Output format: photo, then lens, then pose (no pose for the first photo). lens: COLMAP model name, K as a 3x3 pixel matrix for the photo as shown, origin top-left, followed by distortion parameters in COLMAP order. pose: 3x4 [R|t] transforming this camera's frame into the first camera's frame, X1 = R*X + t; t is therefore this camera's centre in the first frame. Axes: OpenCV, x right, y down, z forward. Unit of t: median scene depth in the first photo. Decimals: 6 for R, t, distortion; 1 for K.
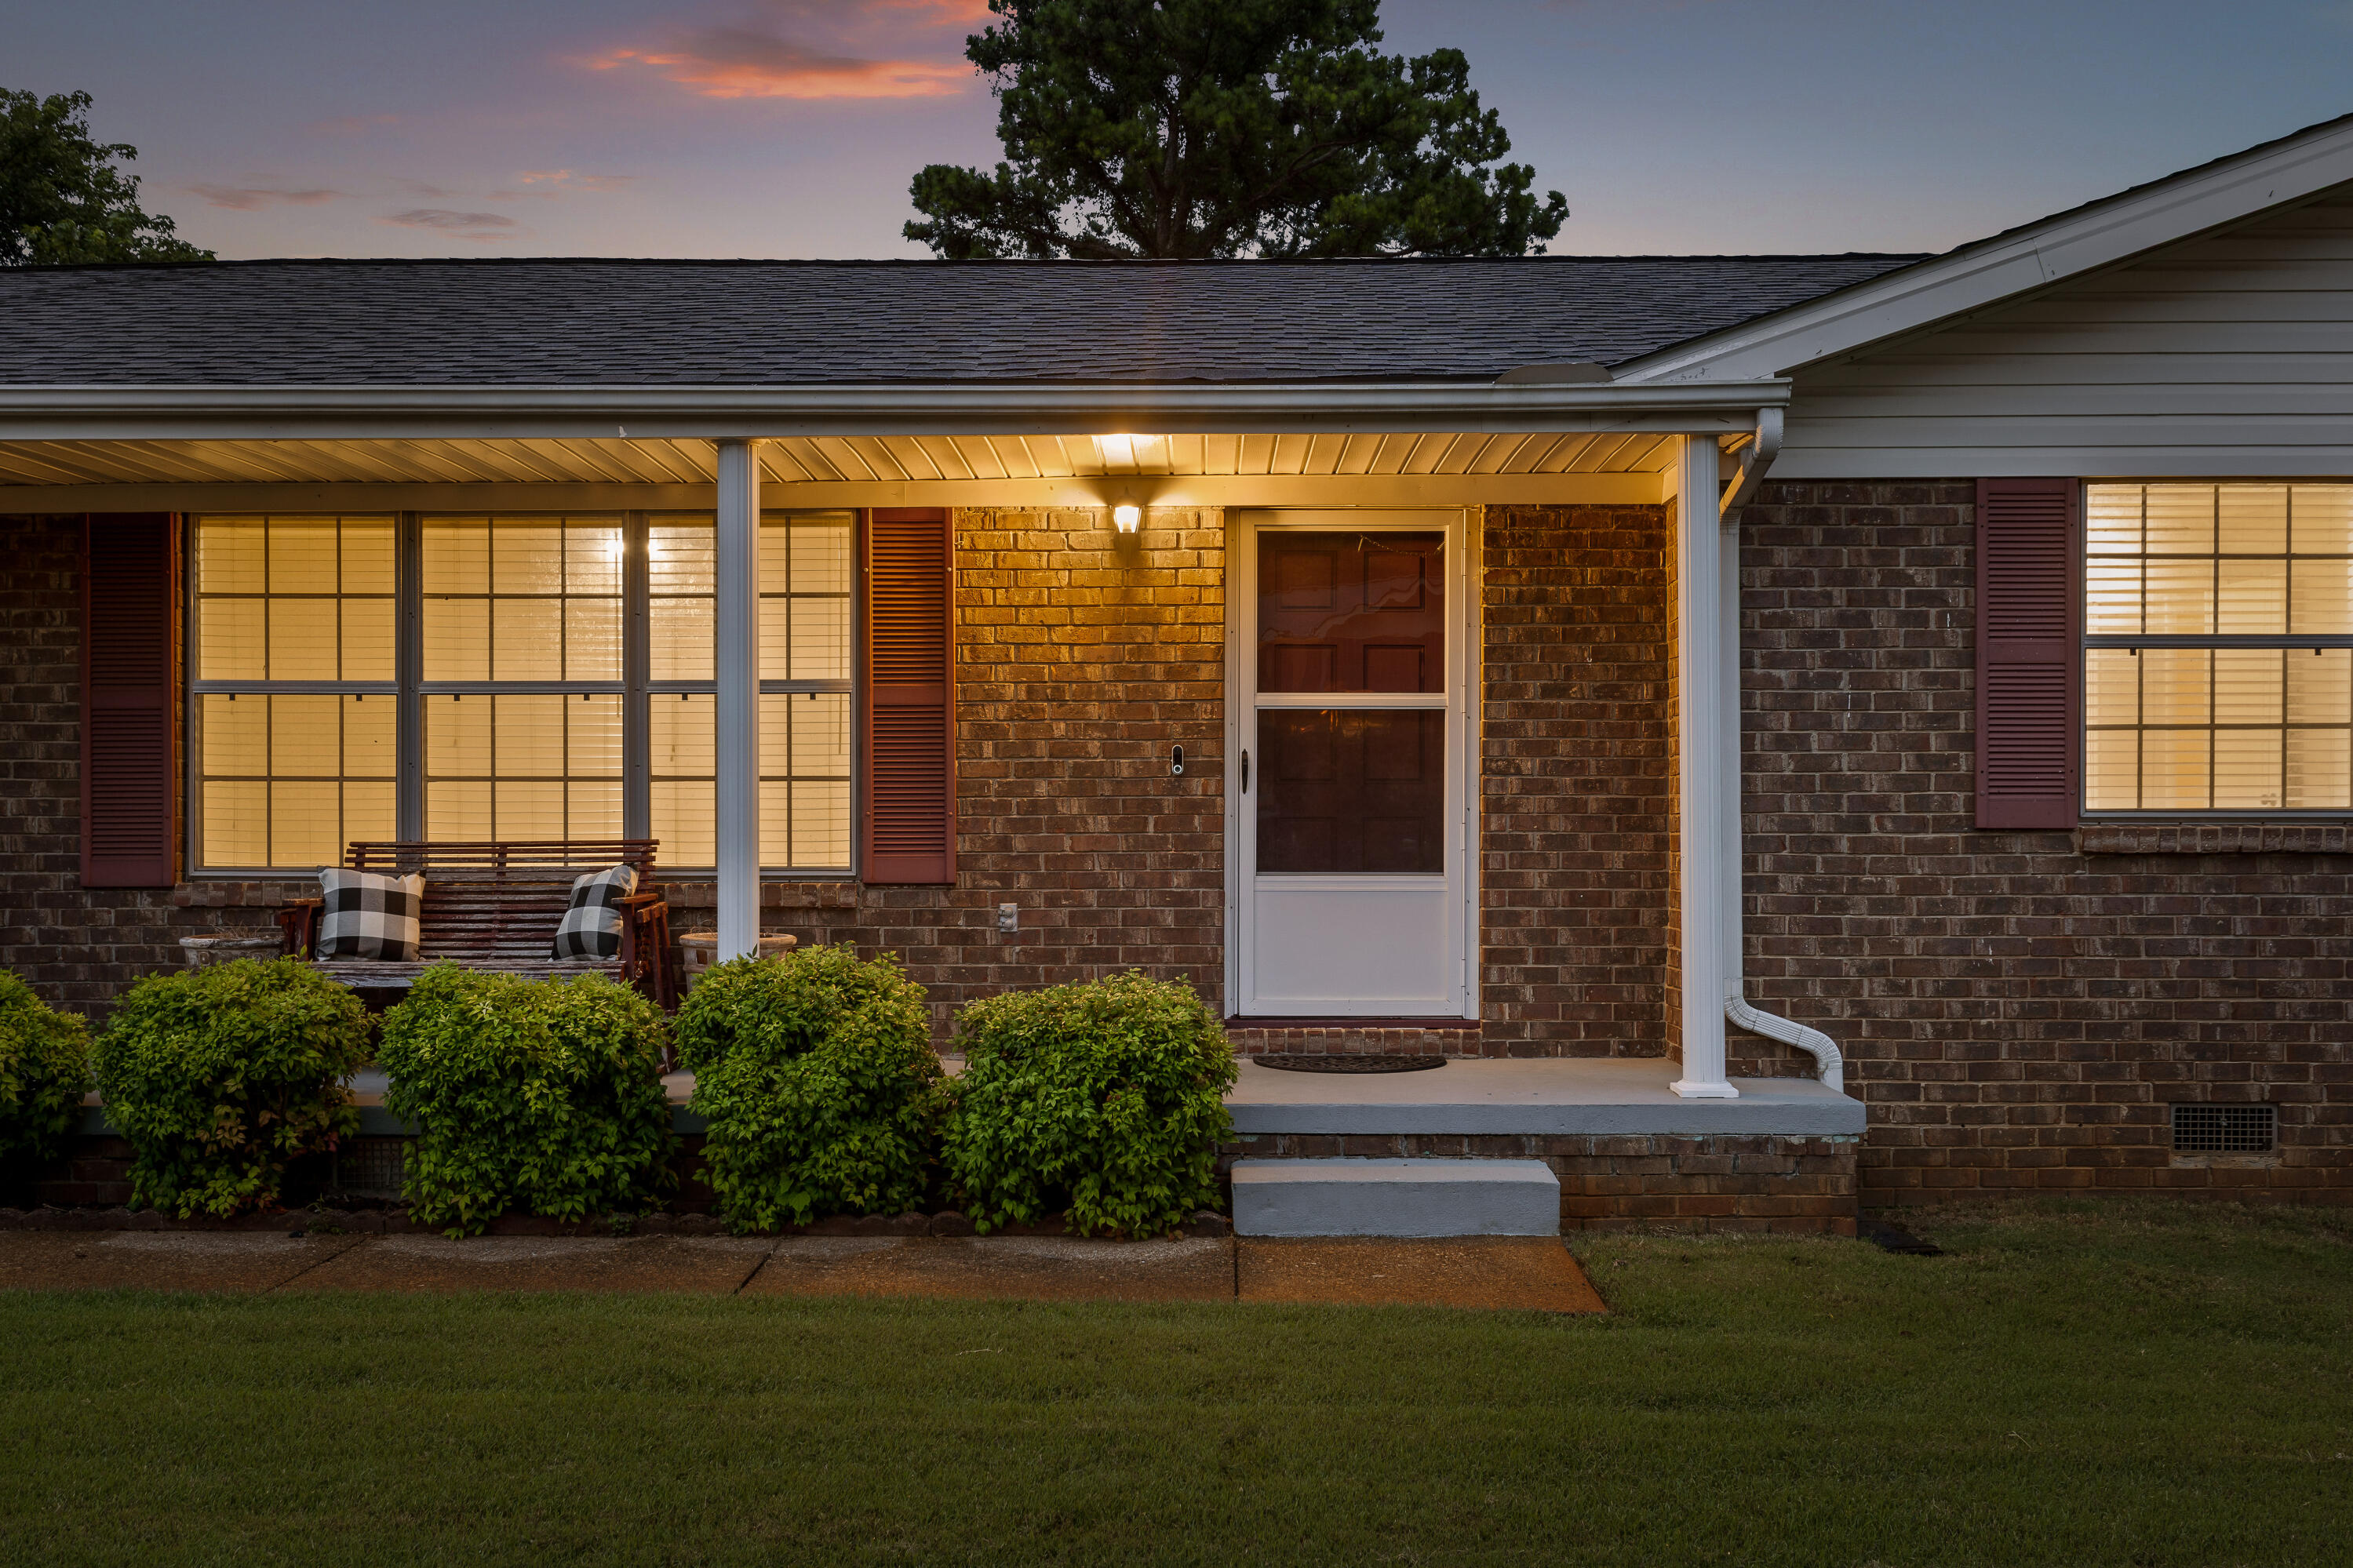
lens RADIAL K [[2282.7, 0, 1178.2], [0, 2282.7, 836.1], [0, 0, 1]] dist [0.007981, -0.001783]
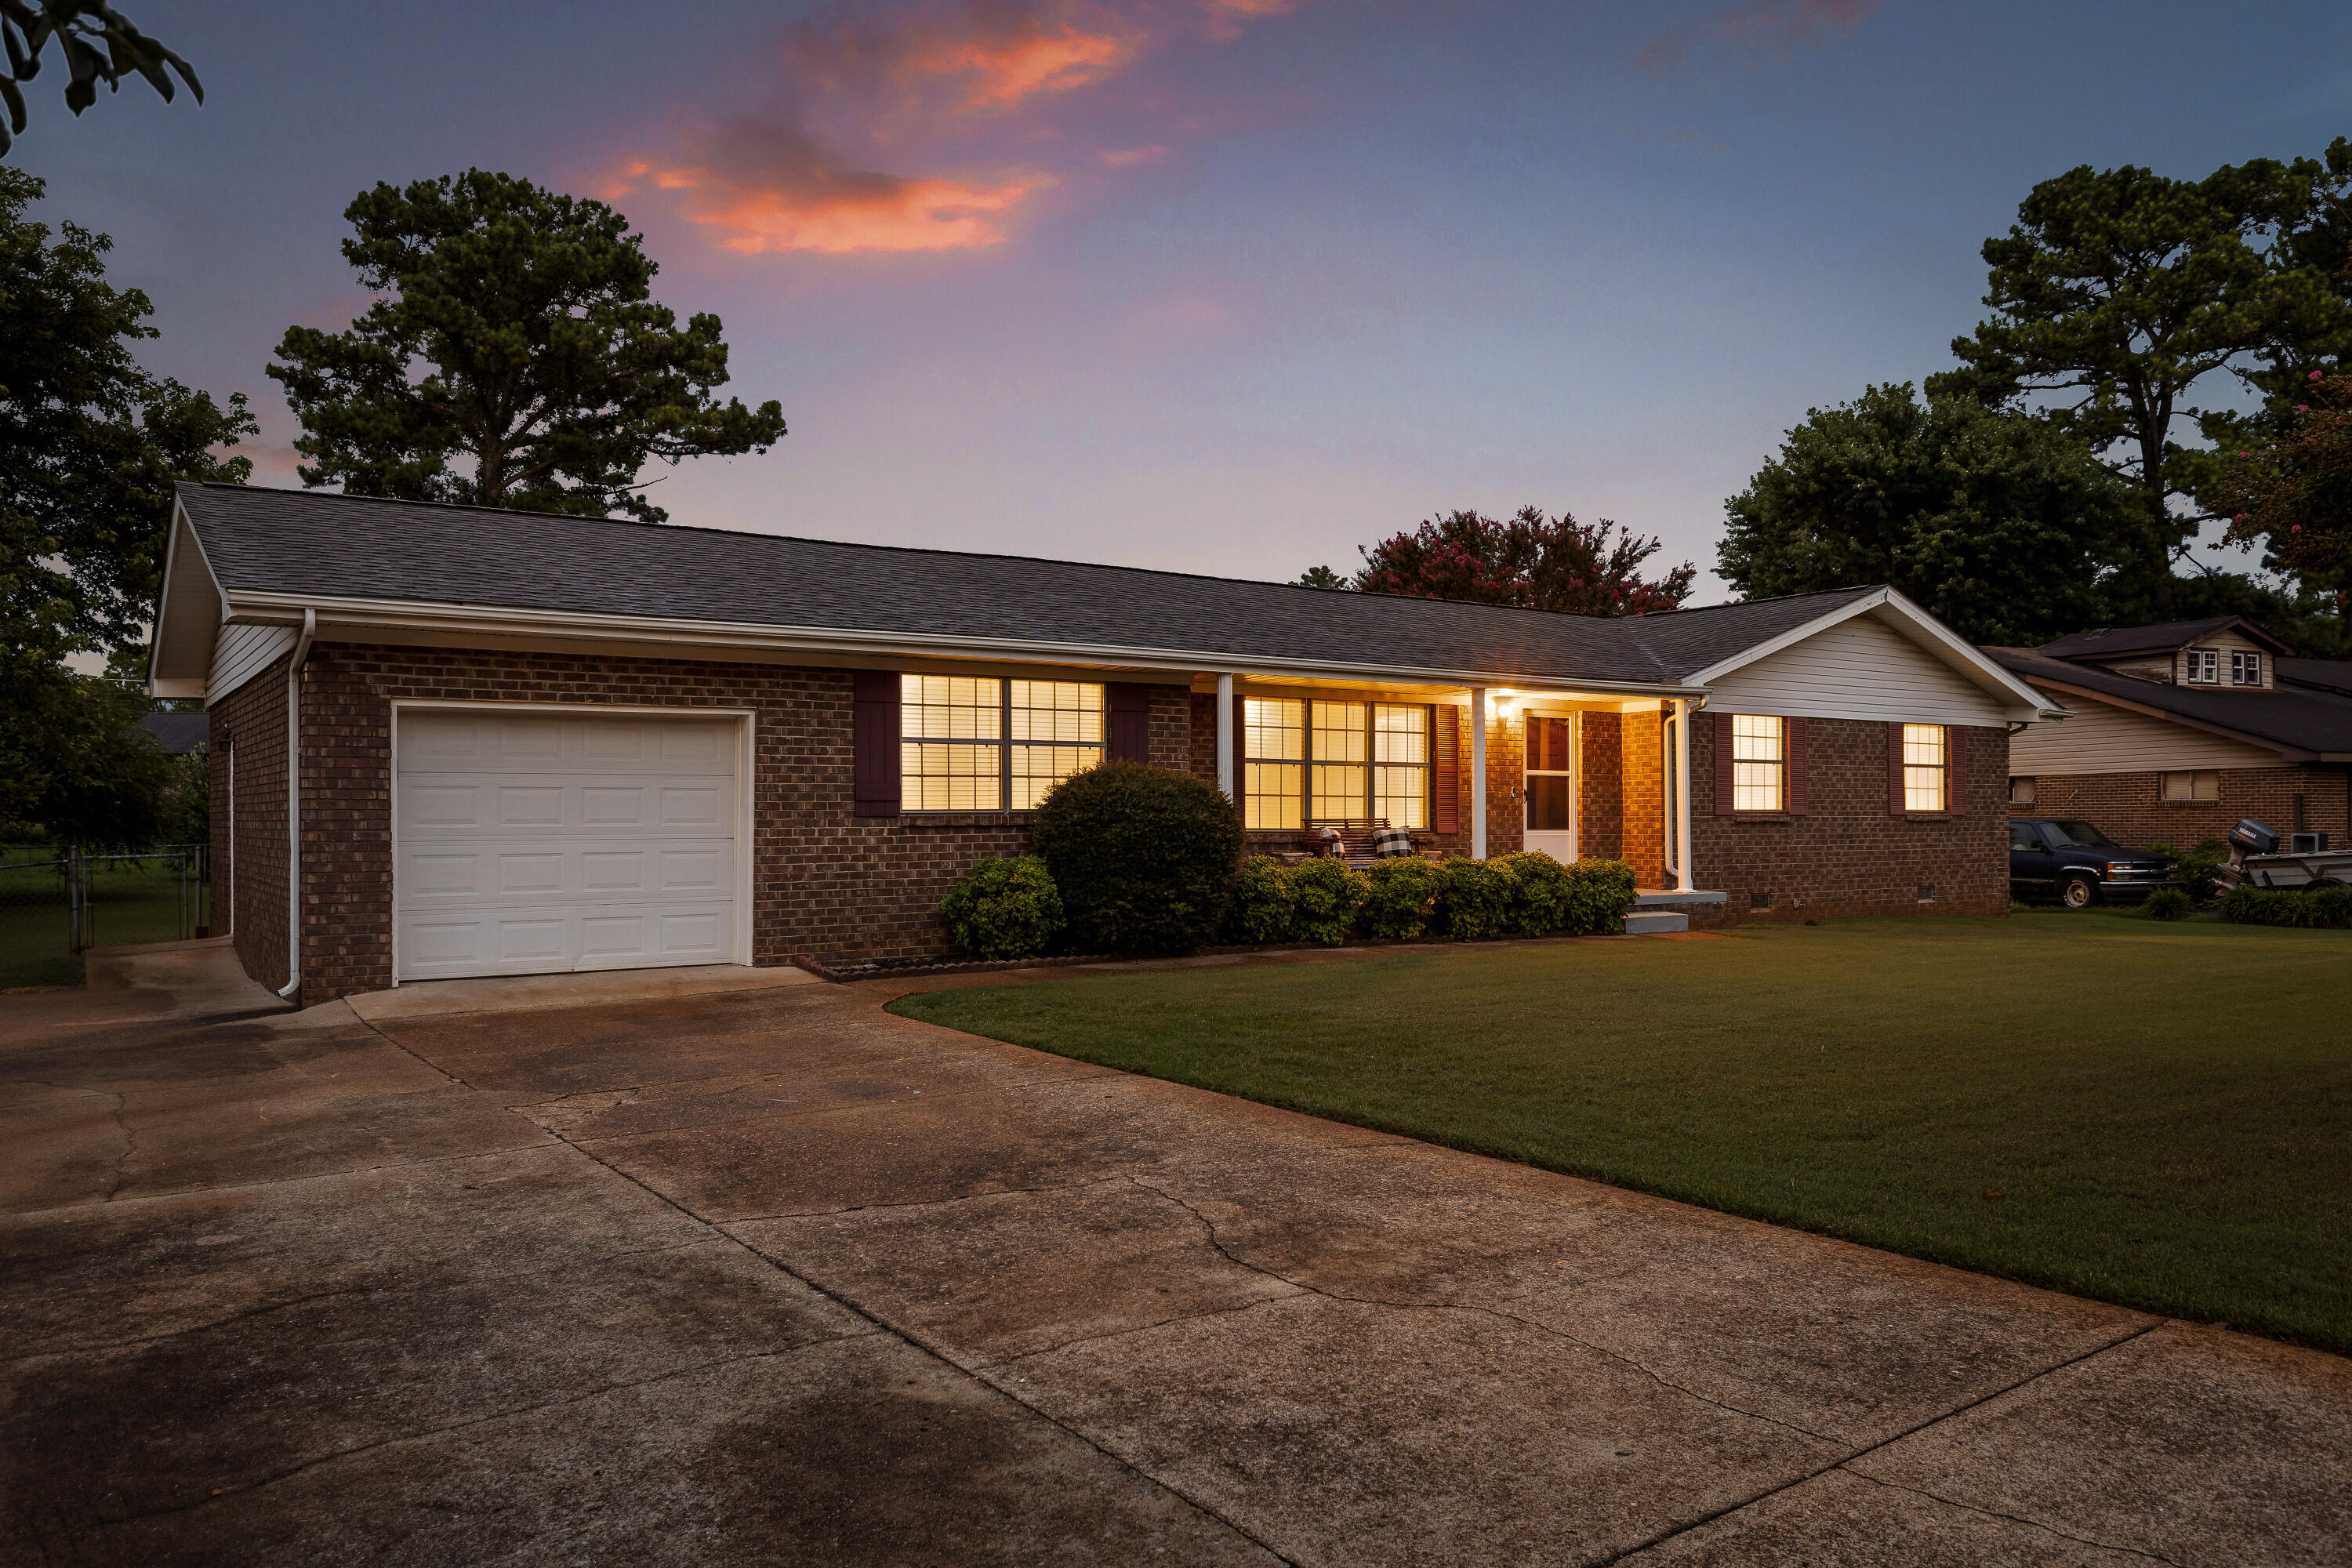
lens RADIAL K [[1671.7, 0, 1168.8], [0, 1671.7, 815.0], [0, 0, 1]] dist [0.000635, -0.002248]
pose [[0.823297, 0.002481, 0.567605, -1.655612], [0.004187, 0.999937, -0.010444, 0.018424], [-0.567595, 0.010975, 0.823235, -0.564558]]
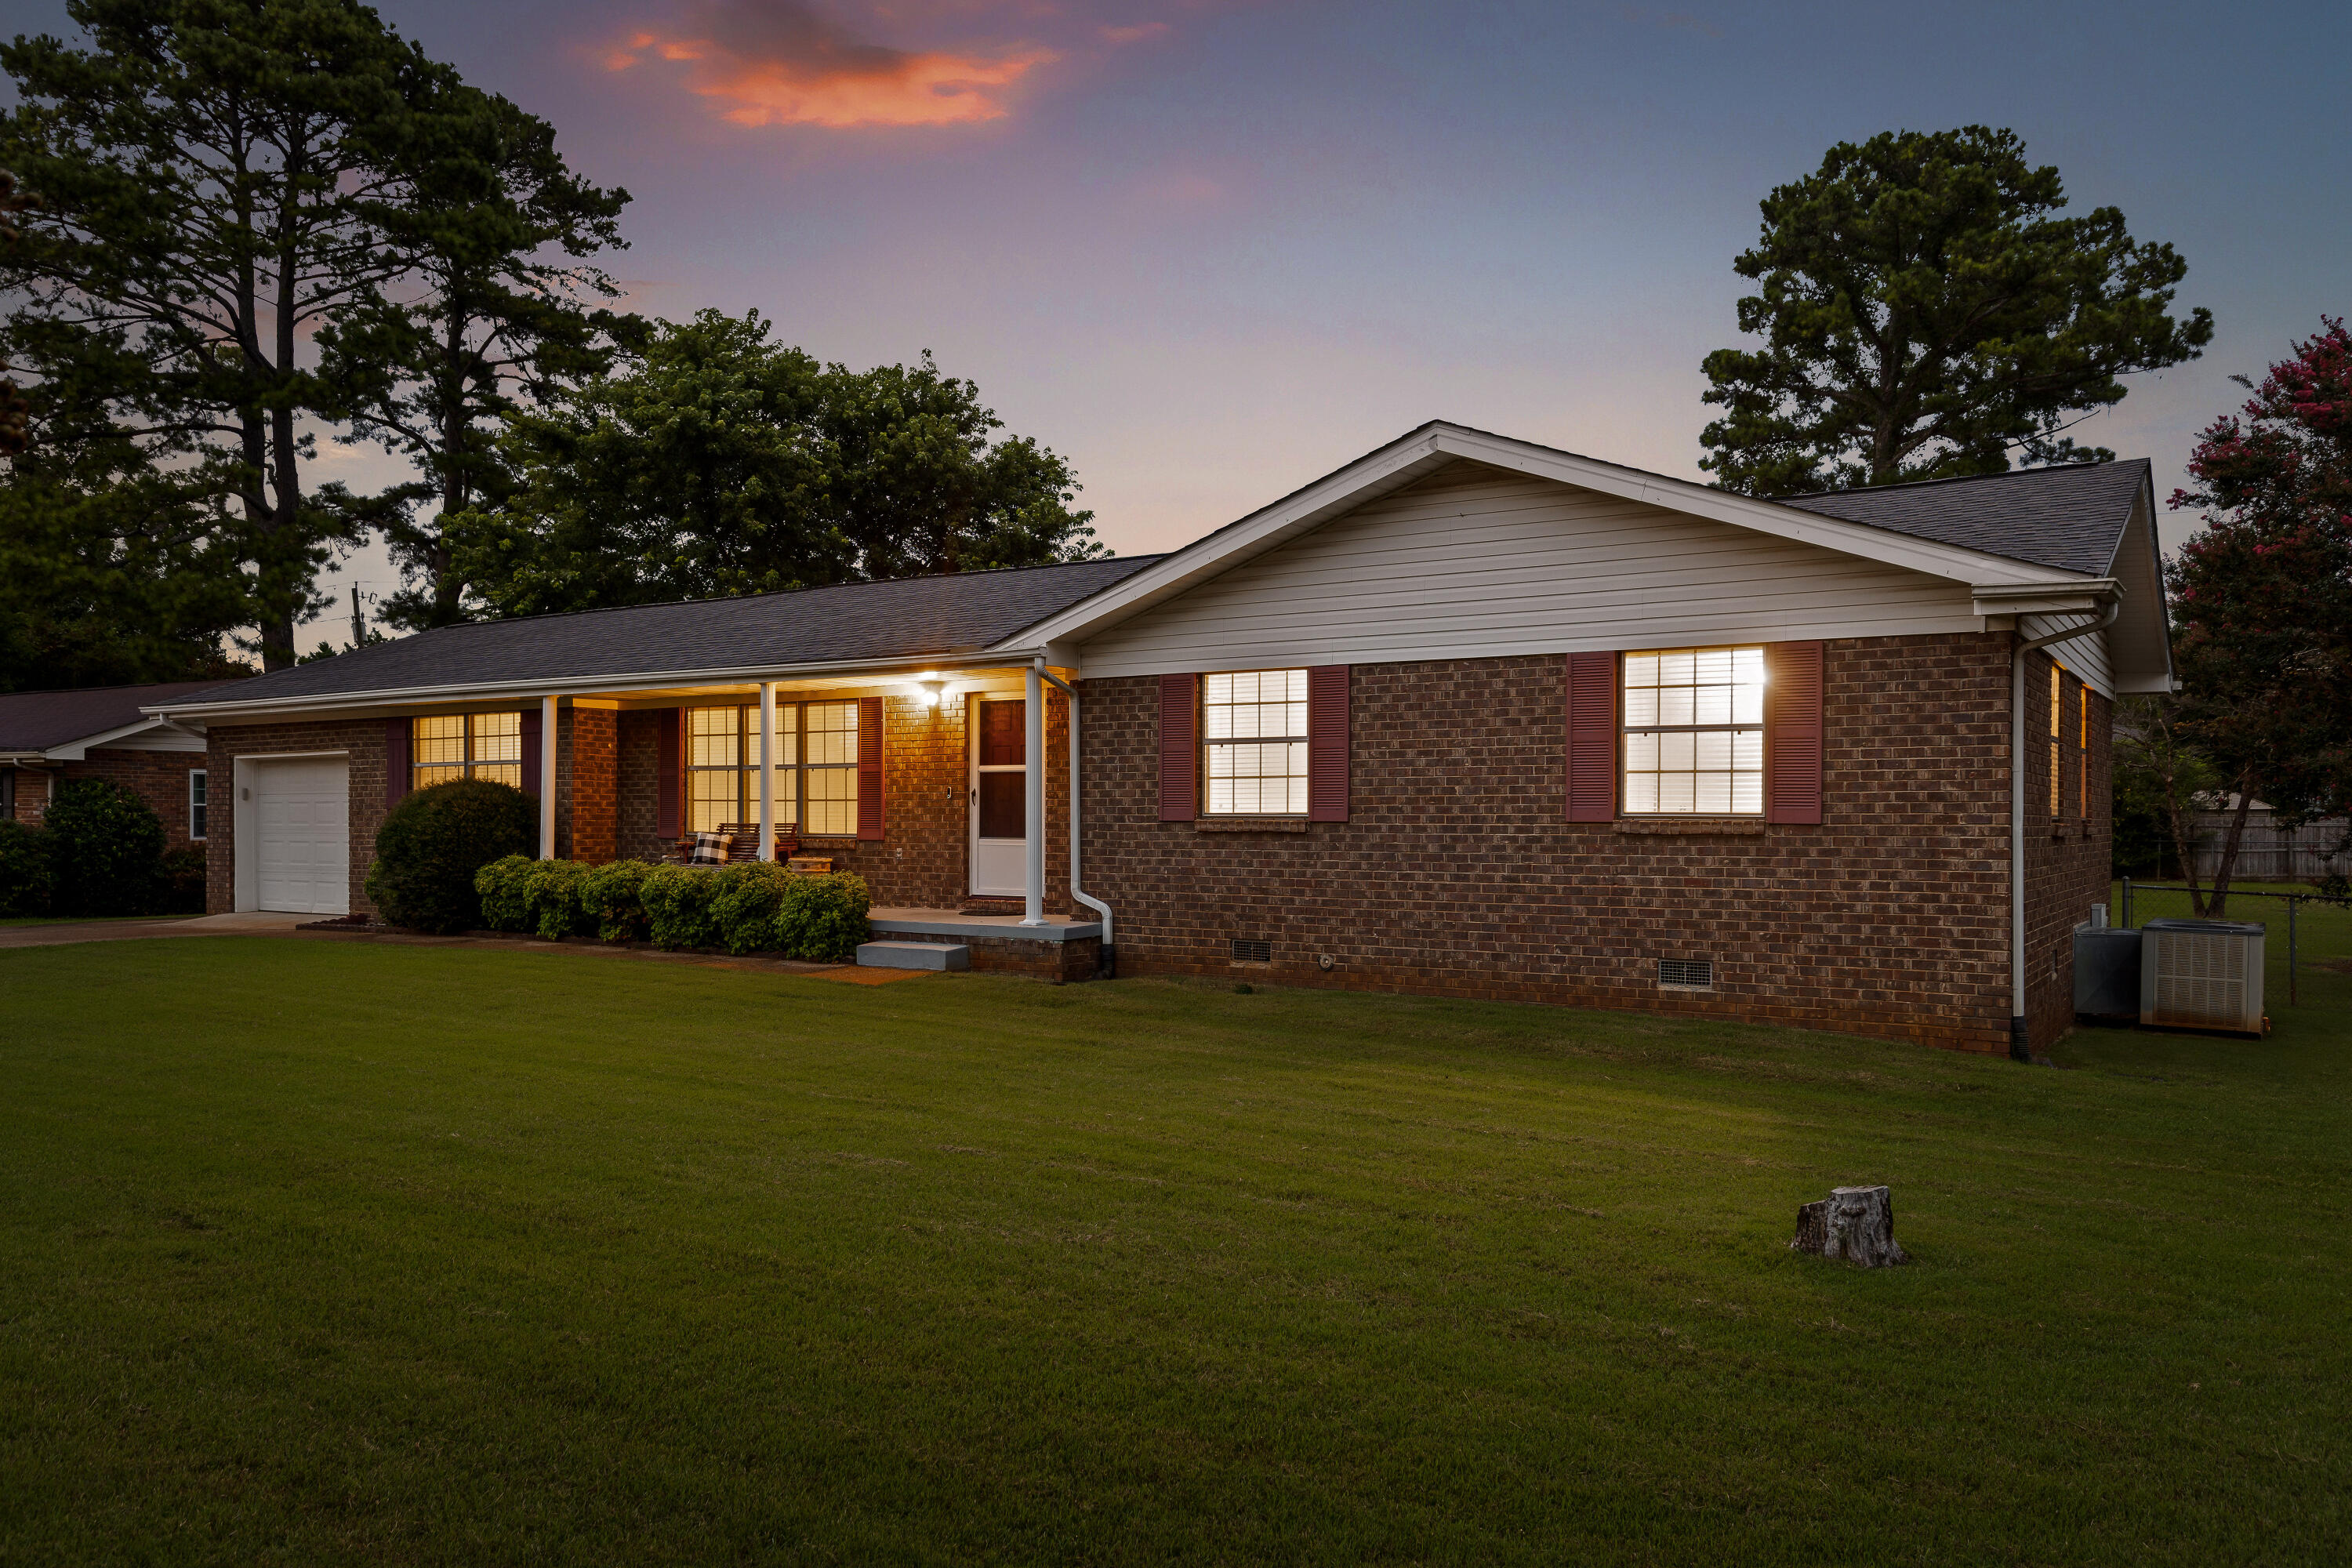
lens RADIAL K [[1730.4, 0, 1171.5], [0, 1730.4, 818.5], [0, 0, 1]] dist [-0.003109, -0.005066]
pose [[0.841211, 0.003832, -0.540693, 1.274122], [-0.006975, 0.999969, -0.003763, 0.000821], [0.540662, 0.006937, 0.841212, -0.494639]]
